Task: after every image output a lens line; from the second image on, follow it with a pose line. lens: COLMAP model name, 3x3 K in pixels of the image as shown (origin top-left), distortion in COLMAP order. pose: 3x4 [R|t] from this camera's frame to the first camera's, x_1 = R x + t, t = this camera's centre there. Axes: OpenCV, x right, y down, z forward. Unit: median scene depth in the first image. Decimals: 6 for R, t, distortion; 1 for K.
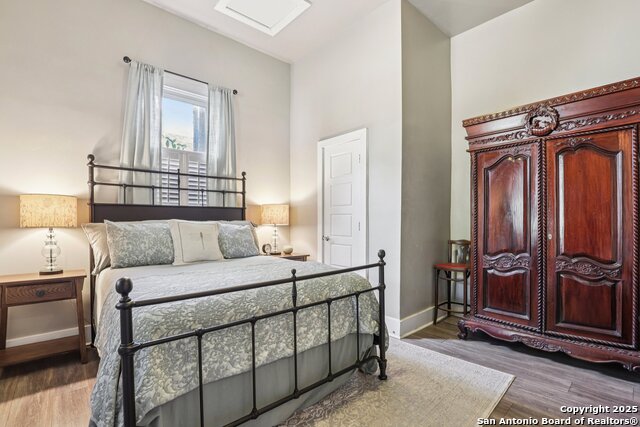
lens RADIAL K [[295.8, 0, 321.7], [0, 295.8, 220.0], [0, 0, 1]] dist [-0.031402, 0.008064]
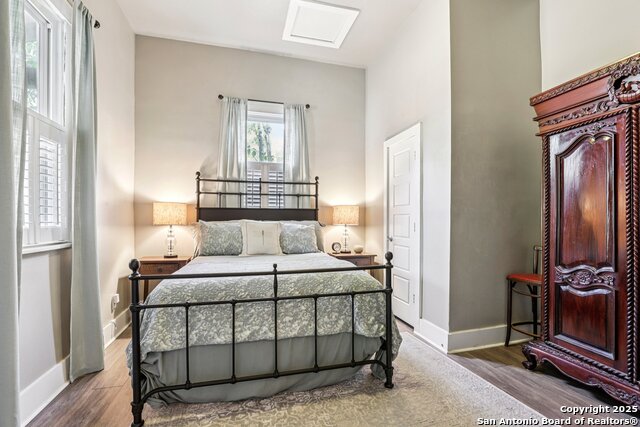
lens RADIAL K [[295.8, 0, 329.4], [0, 295.8, 216.2], [0, 0, 1]] dist [-0.031402, 0.008064]
pose [[0.896879, -0.003014, -0.442266, 0.365850], [-0.002622, 0.999923, -0.012130, -0.002102], [0.442269, 0.012039, 0.896802, 0.041310]]
